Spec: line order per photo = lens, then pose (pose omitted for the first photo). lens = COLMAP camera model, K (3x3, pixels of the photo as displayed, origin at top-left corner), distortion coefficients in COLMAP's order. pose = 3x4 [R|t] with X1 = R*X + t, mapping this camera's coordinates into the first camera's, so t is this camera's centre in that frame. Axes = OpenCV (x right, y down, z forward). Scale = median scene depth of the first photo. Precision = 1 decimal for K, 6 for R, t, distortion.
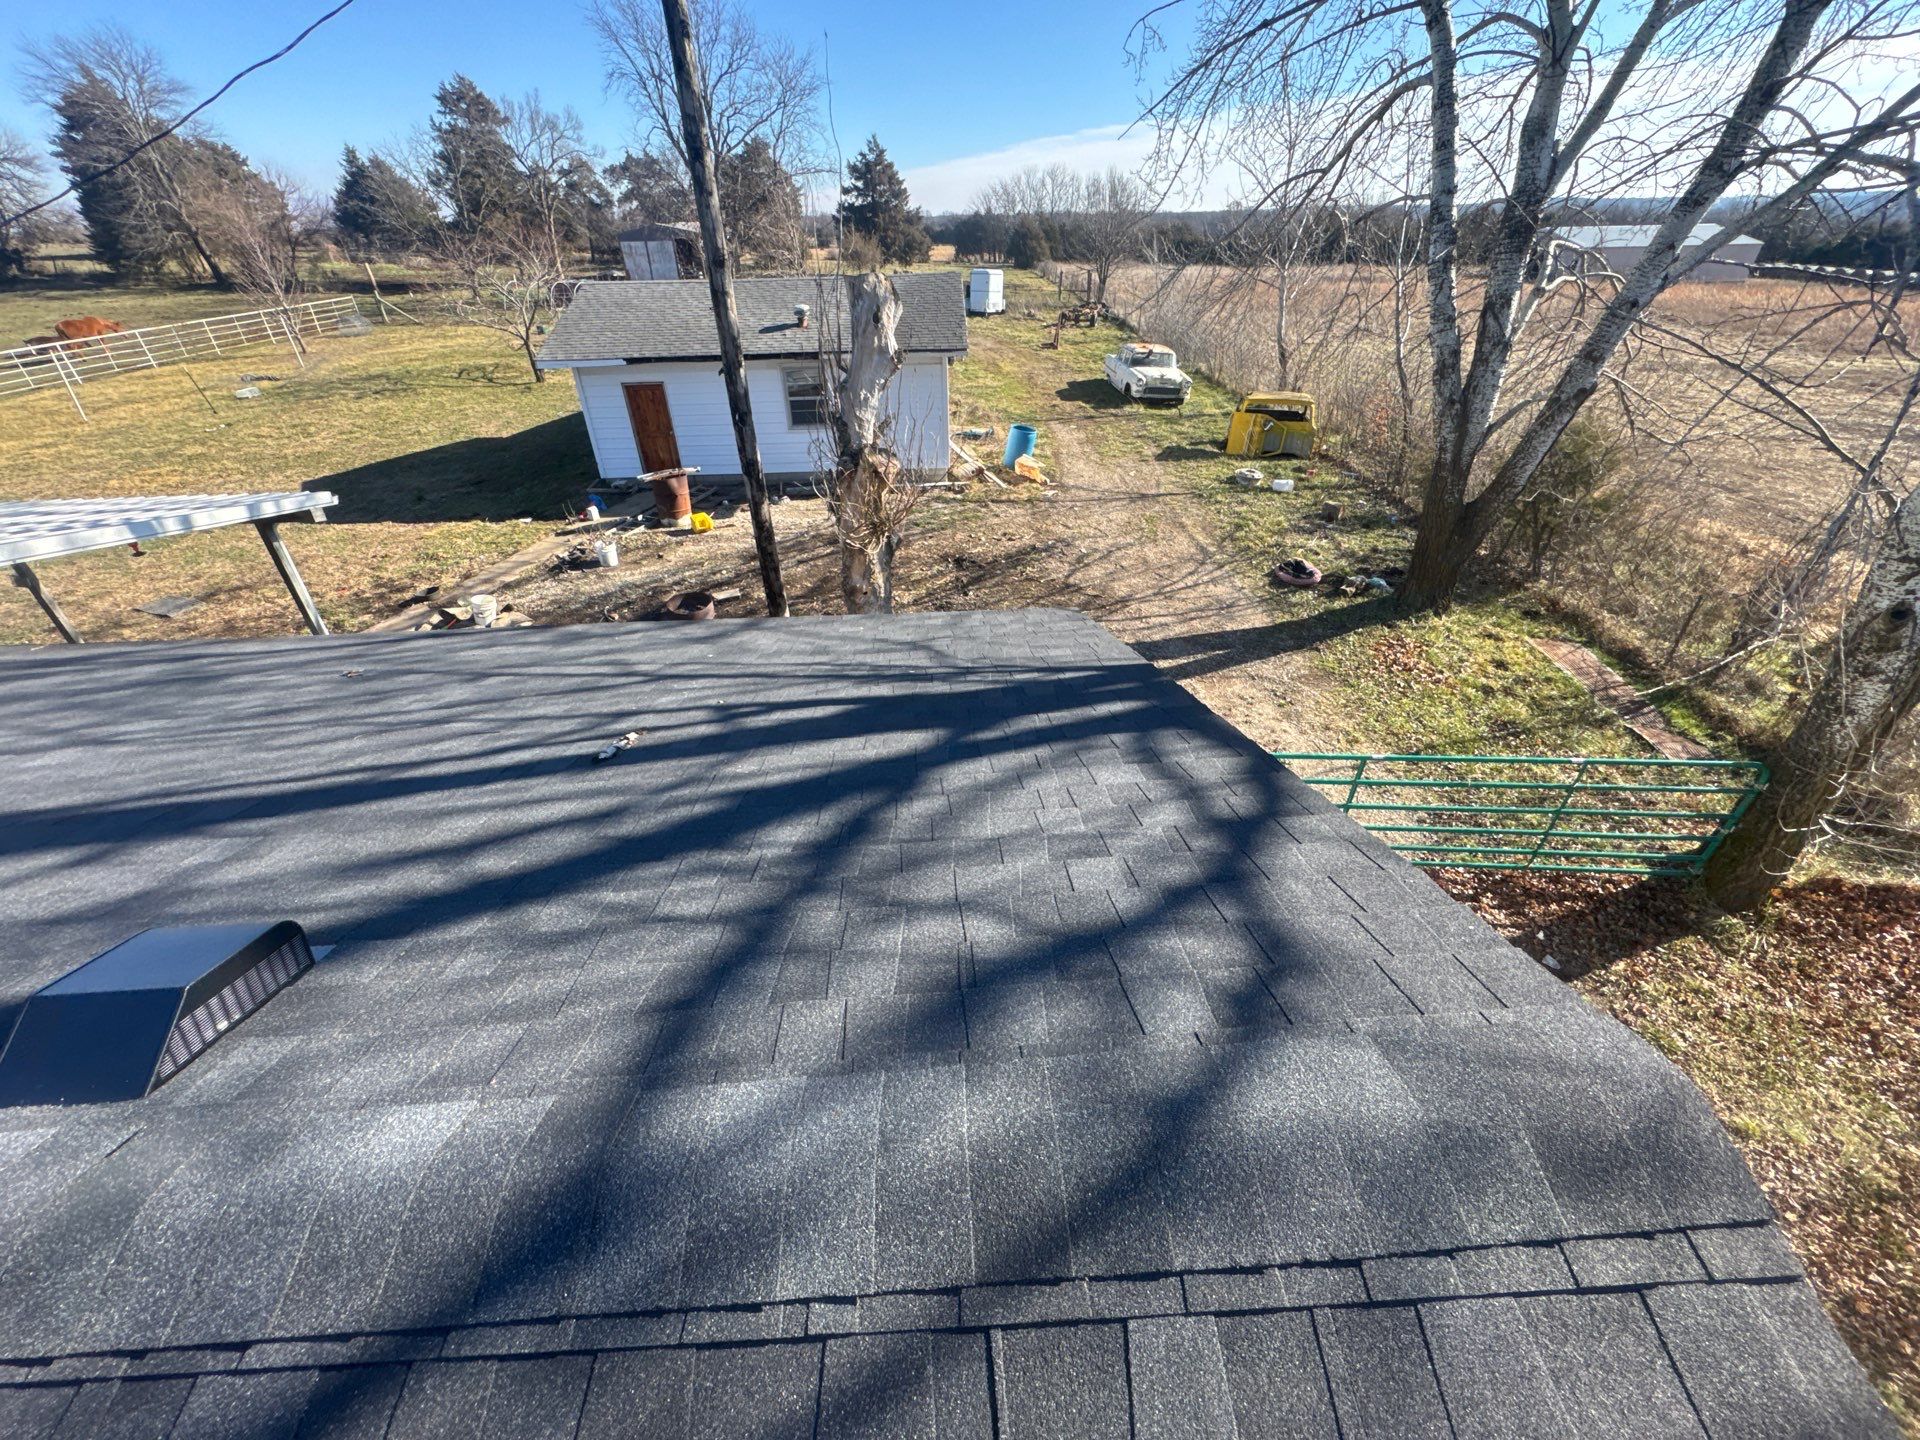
lens RADIAL K [[773.1, 0, 955.3], [0, 773.1, 721.3], [0, 0, 1]] dist [-0.003177, -0.000375]
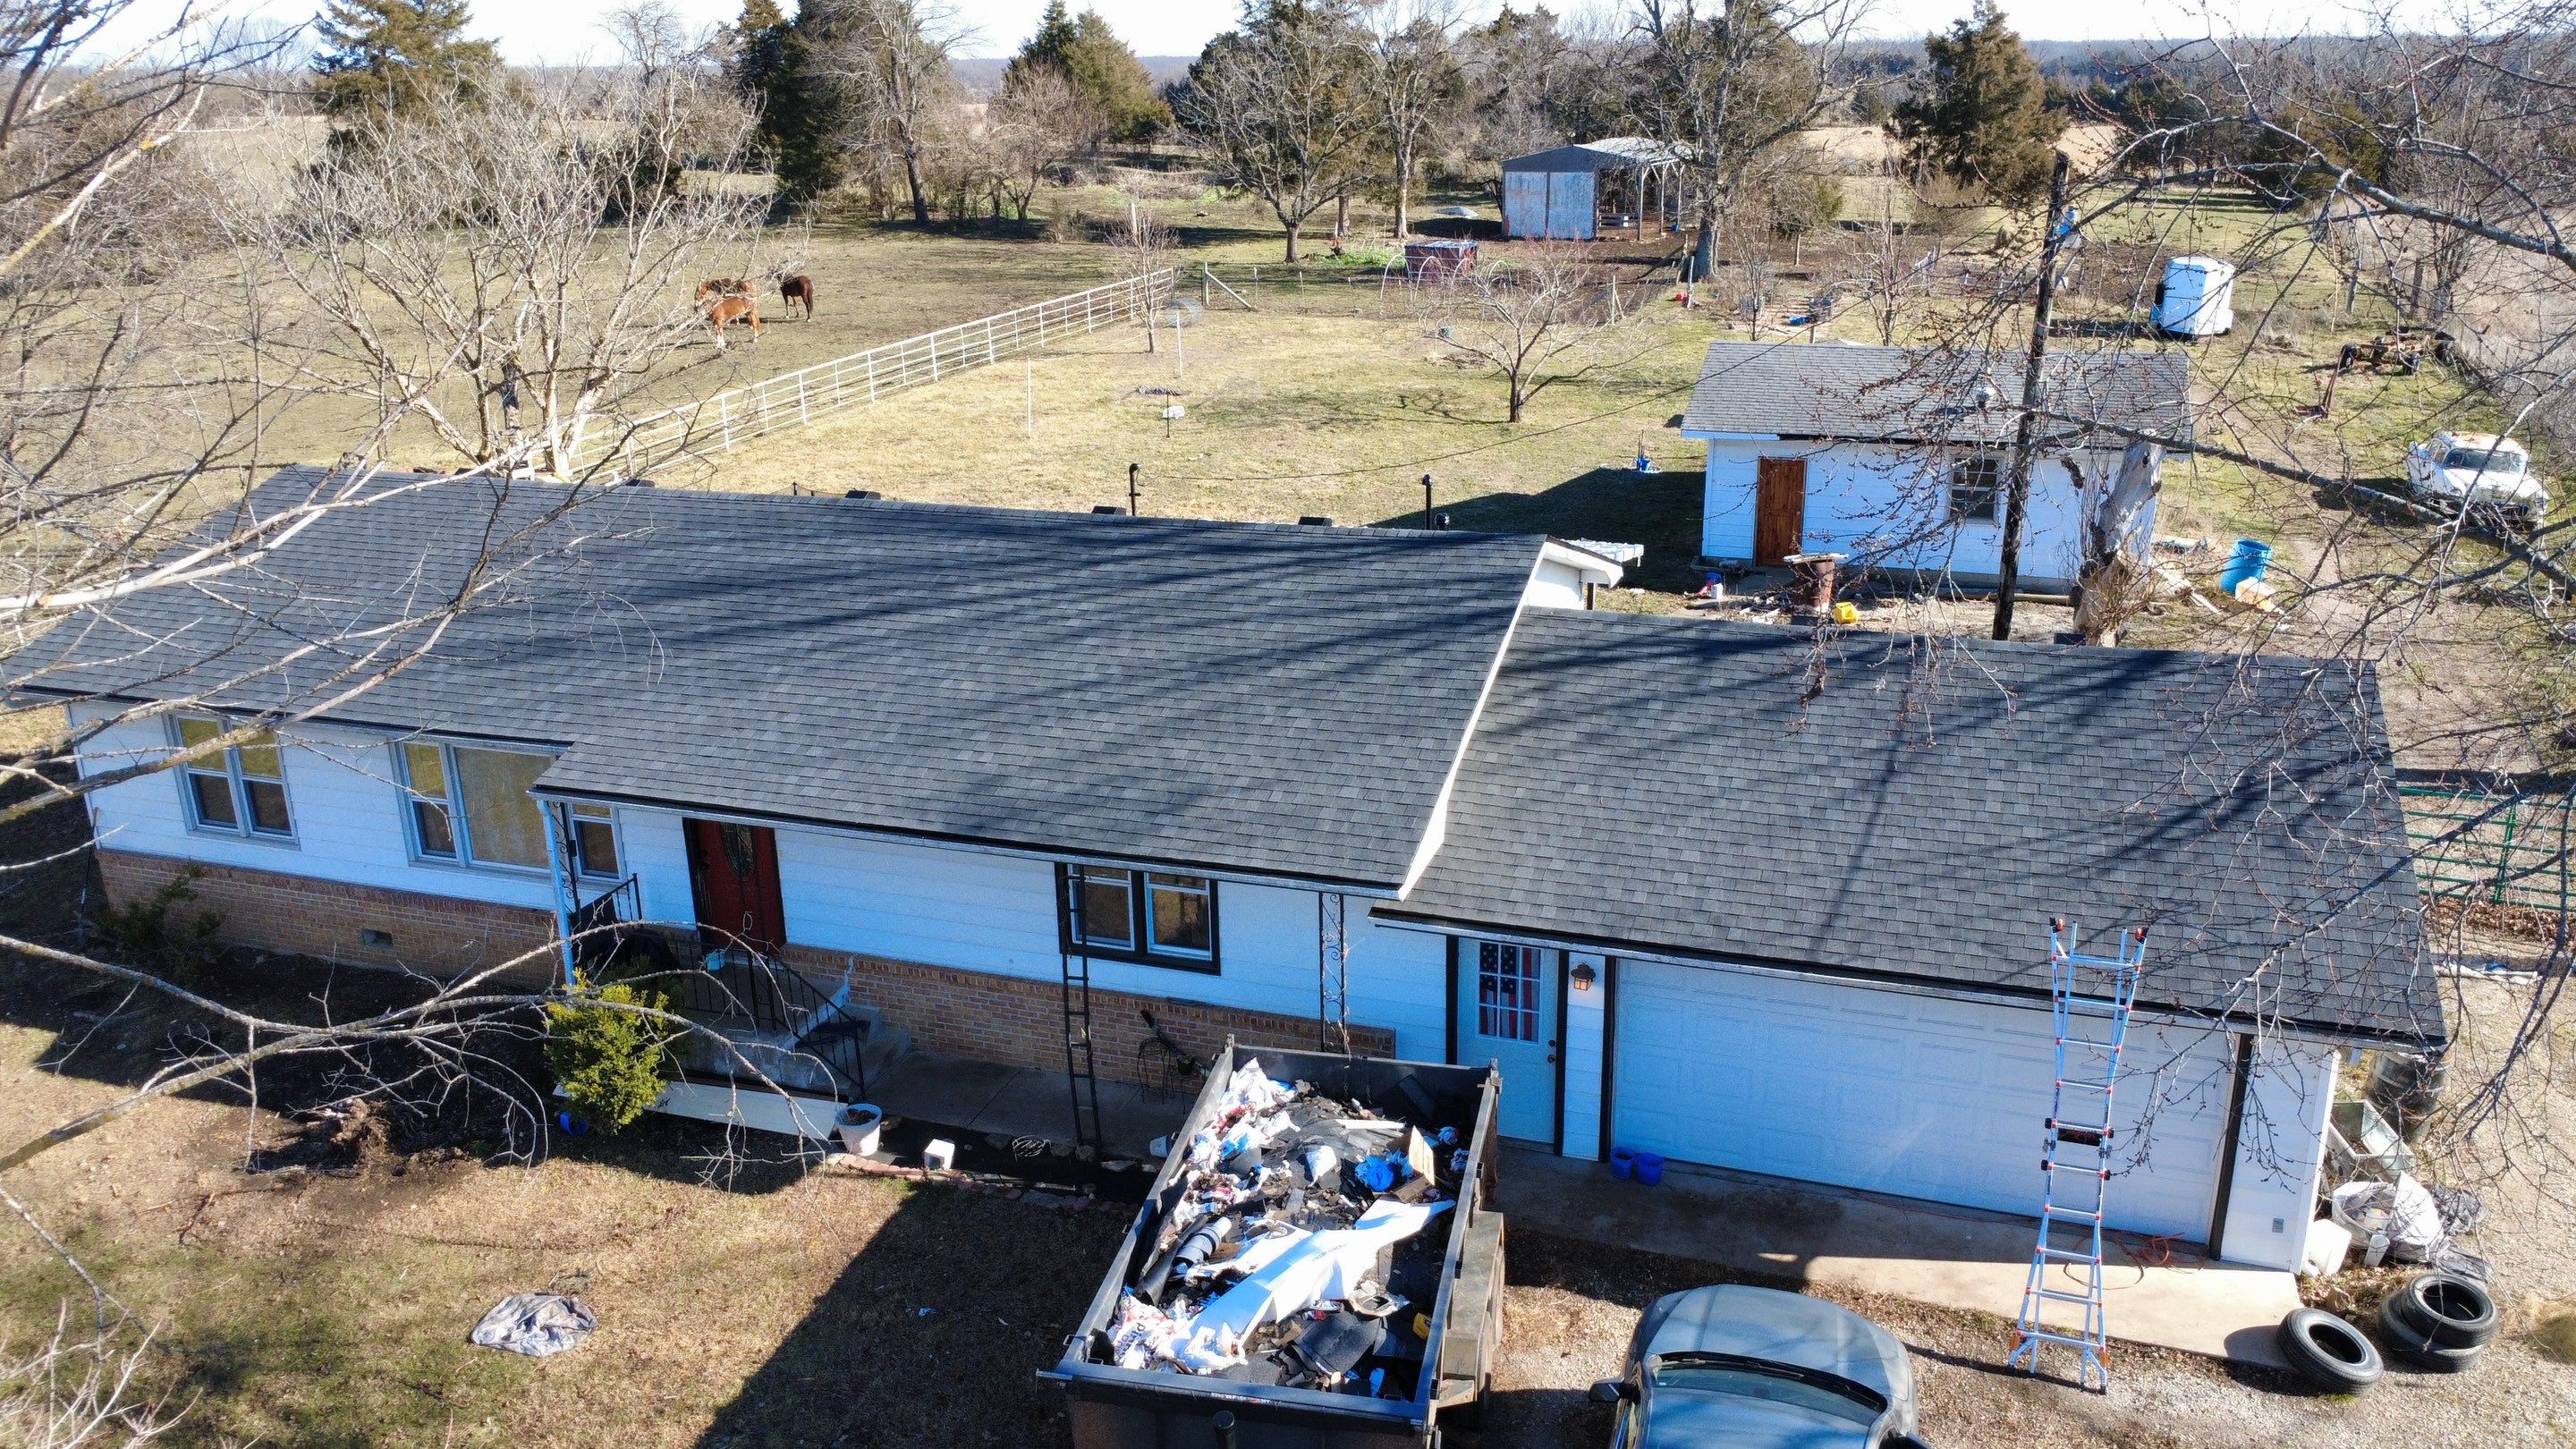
lens RADIAL K [[1923.2, 0, 1285.7], [0, 1923.2, 723.1], [0, 0, 1]] dist [-0.003849, -0.007537]
pose [[0.926536, 0.123258, -0.355442, -0.068736], [-0.204612, 0.957948, -0.201171, 0.248893], [0.315699, 0.259120, 0.912793, -0.670615]]
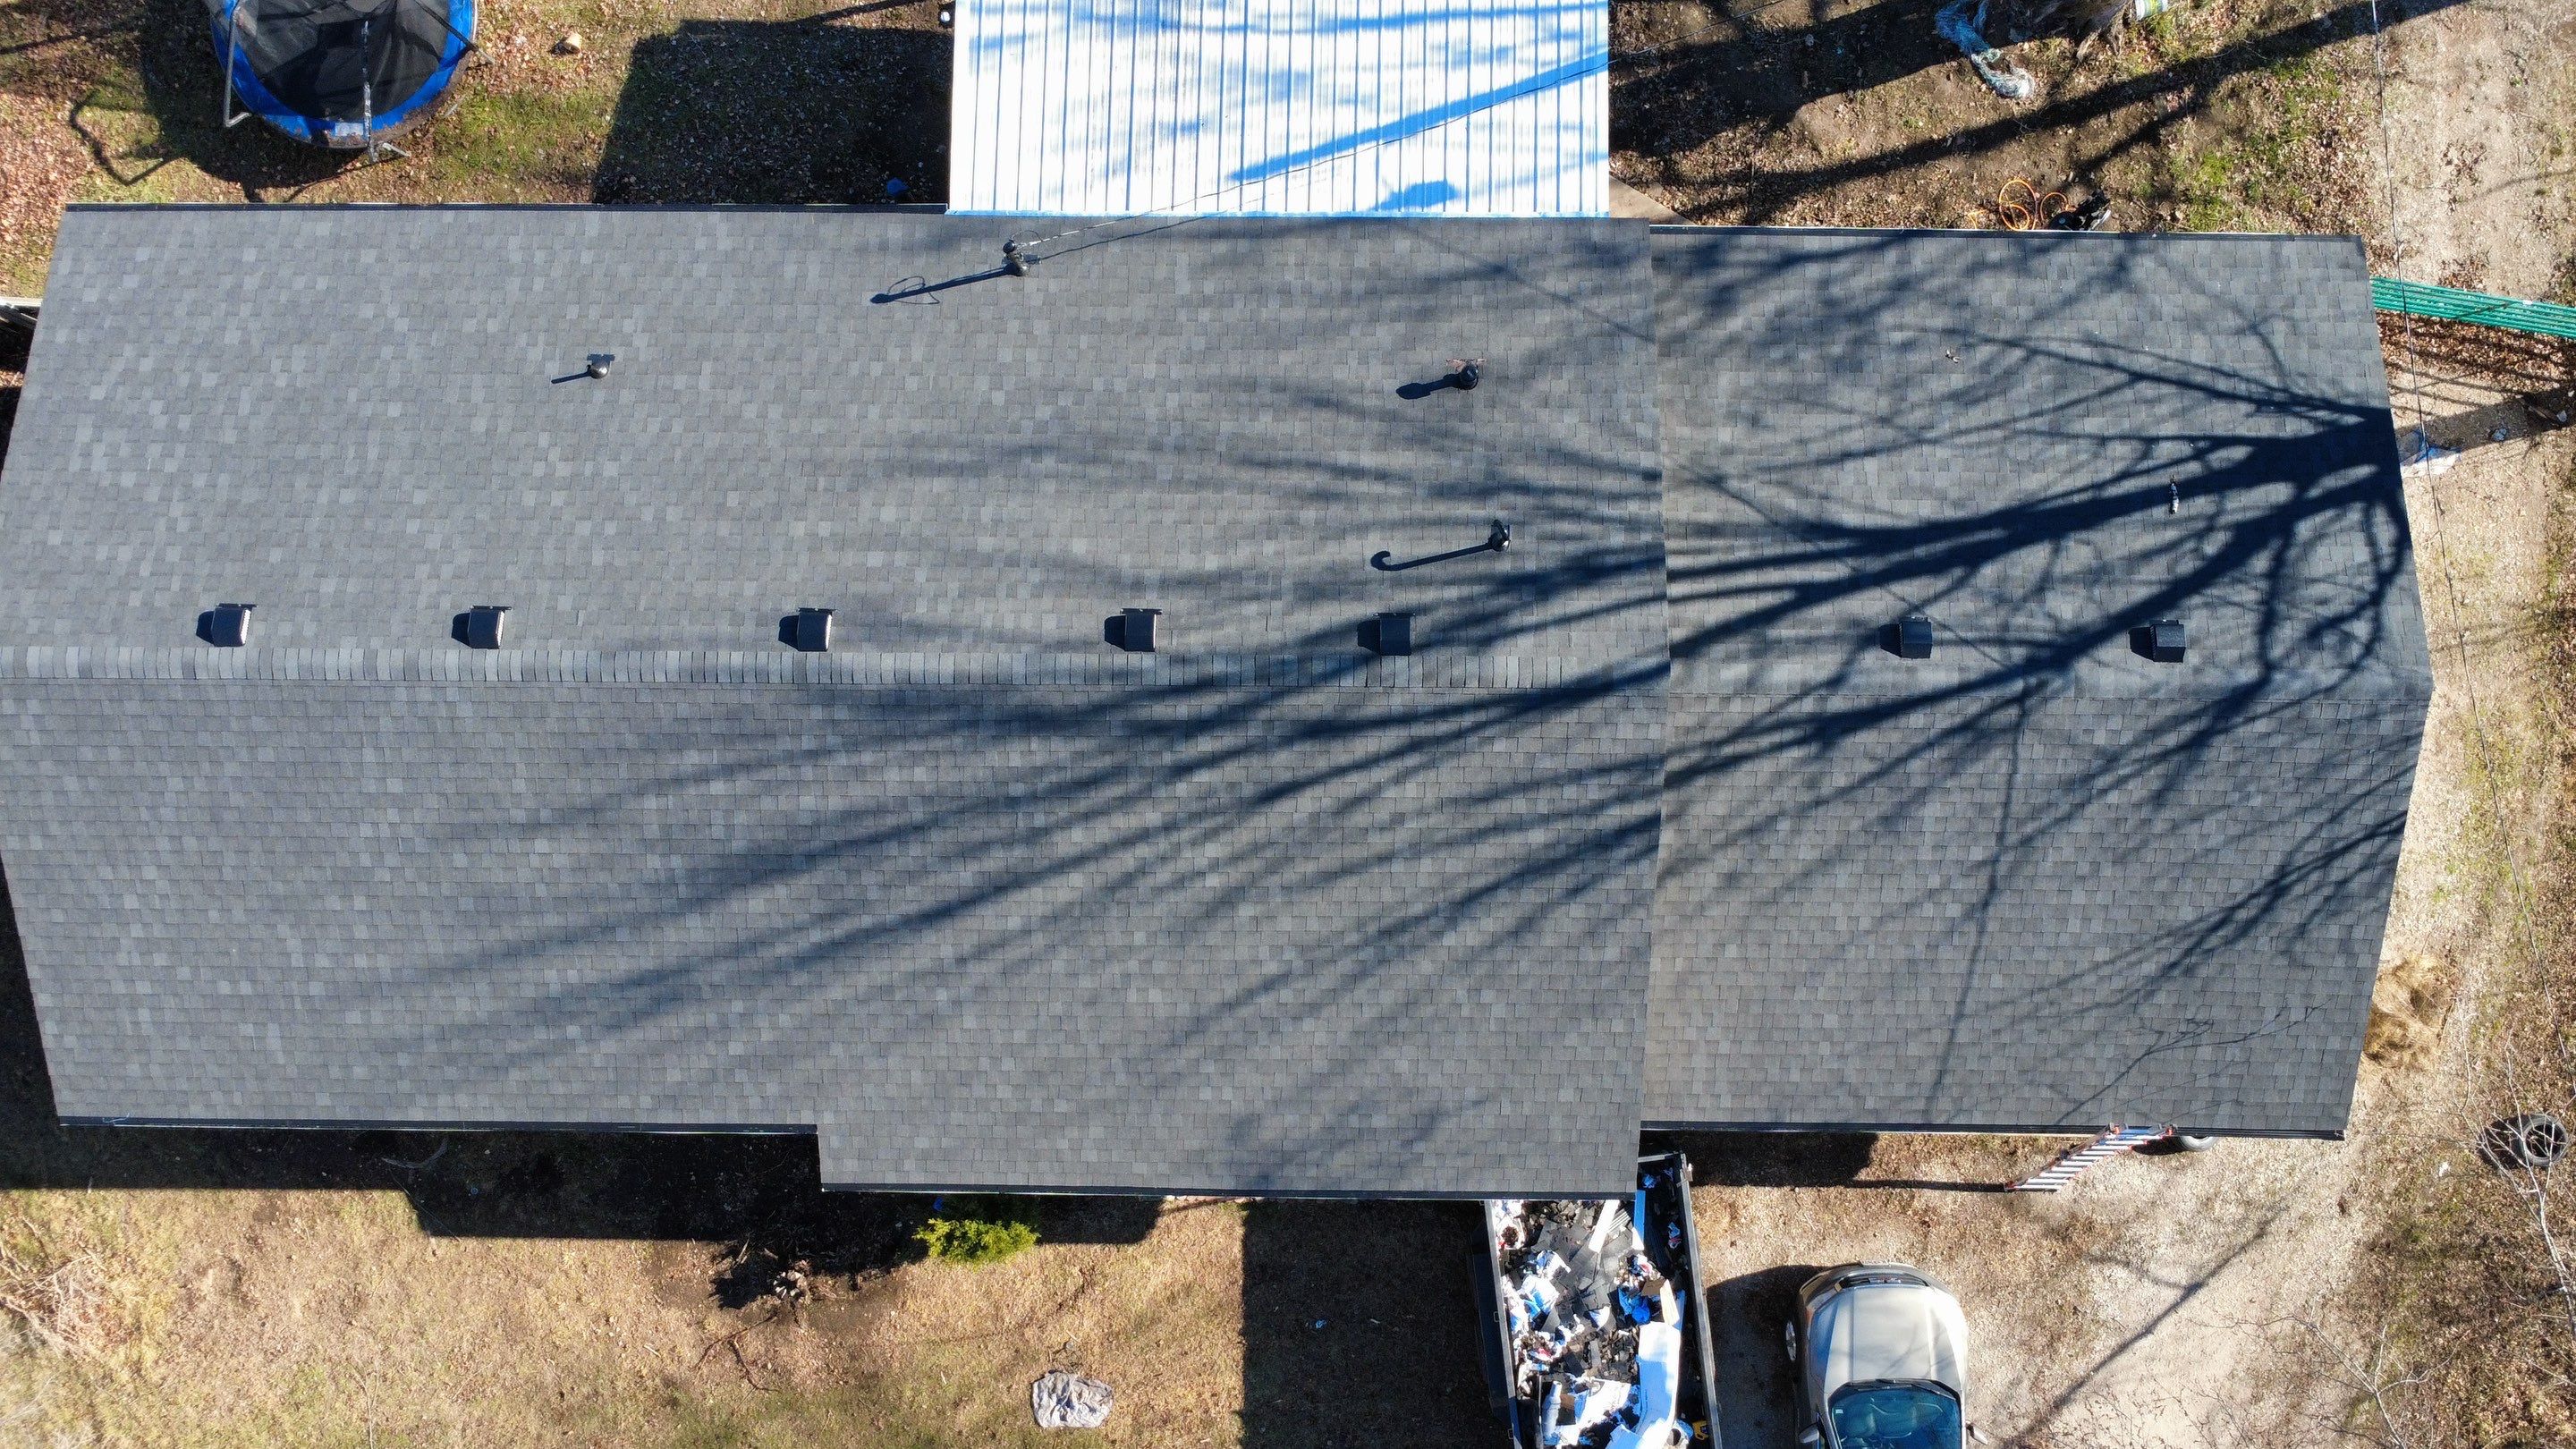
lens RADIAL K [[1923.2, 0, 1288.3], [0, 1923.2, 727.1], [0, 0, 1]] dist [-0.003849, -0.007537]
pose [[0.998311, 0.057969, 0.003711, -0.644666], [-0.034815, 0.545979, 0.837075, -1.206975], [0.046499, -0.835791, 0.547076, -0.146840]]
